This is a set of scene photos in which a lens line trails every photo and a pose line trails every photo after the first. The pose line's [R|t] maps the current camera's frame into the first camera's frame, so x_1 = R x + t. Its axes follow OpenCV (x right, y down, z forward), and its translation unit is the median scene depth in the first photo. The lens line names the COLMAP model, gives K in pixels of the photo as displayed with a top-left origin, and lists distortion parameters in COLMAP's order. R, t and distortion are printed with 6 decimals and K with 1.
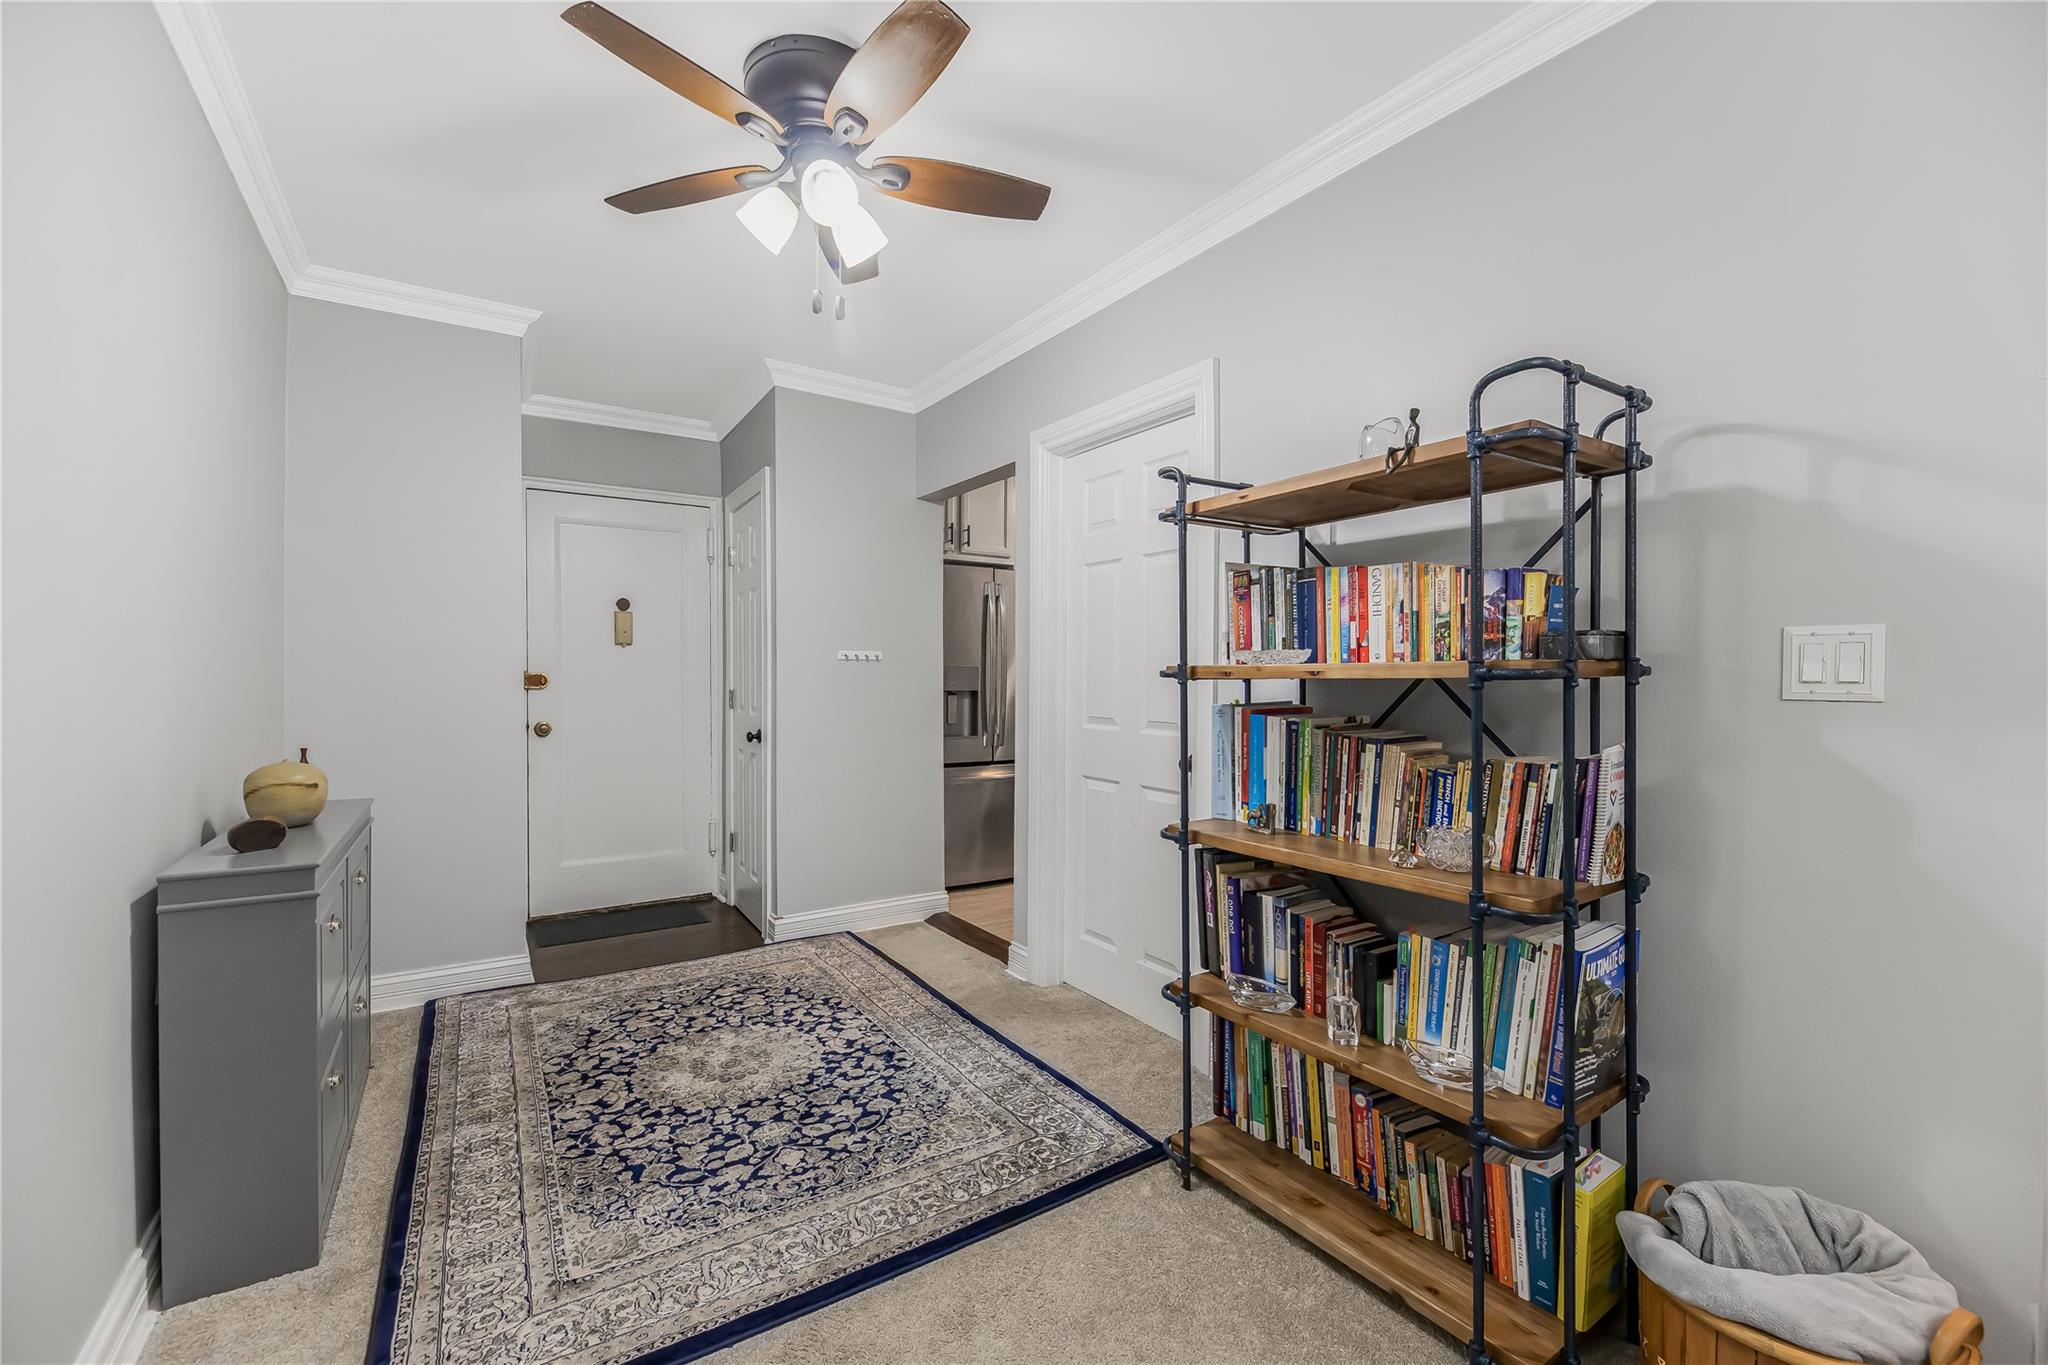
lens RADIAL K [[860.4, 0, 1025.6], [0, 860.4, 677.9], [0, 0, 1]] dist [-0.007407, -0.001304]
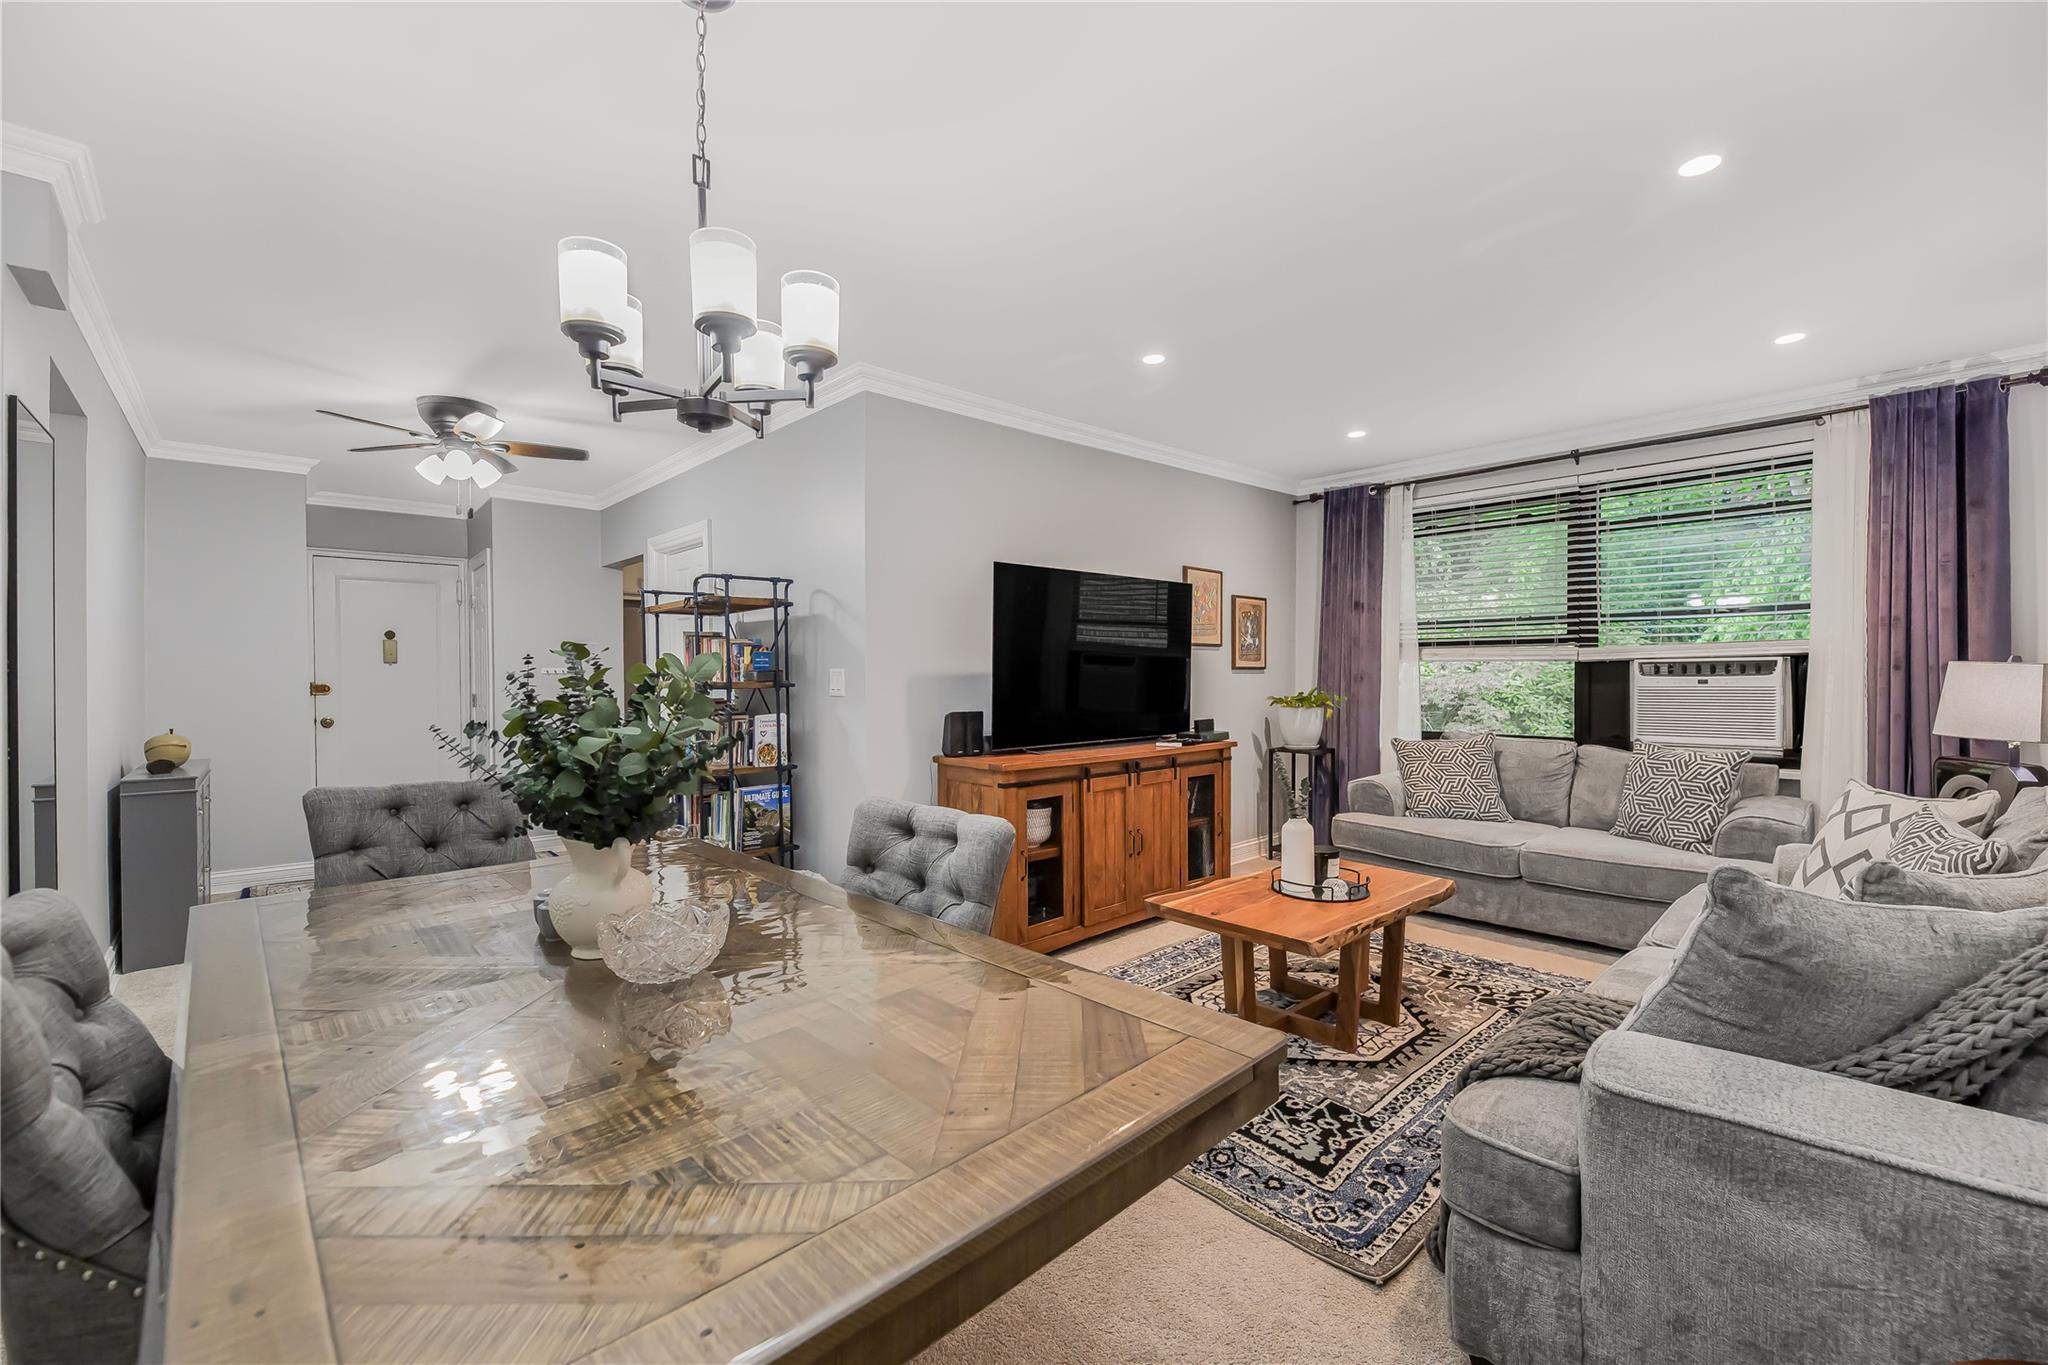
lens RADIAL K [[860.4, 0, 1026.7], [0, 860.4, 687.4], [0, 0, 1]] dist [-0.007407, -0.001304]
pose [[0.987510, -0.002769, 0.157535, 0.493604], [0.001649, 0.999972, 0.007242, -0.009339], [-0.157550, -0.006892, 0.987487, -0.801816]]
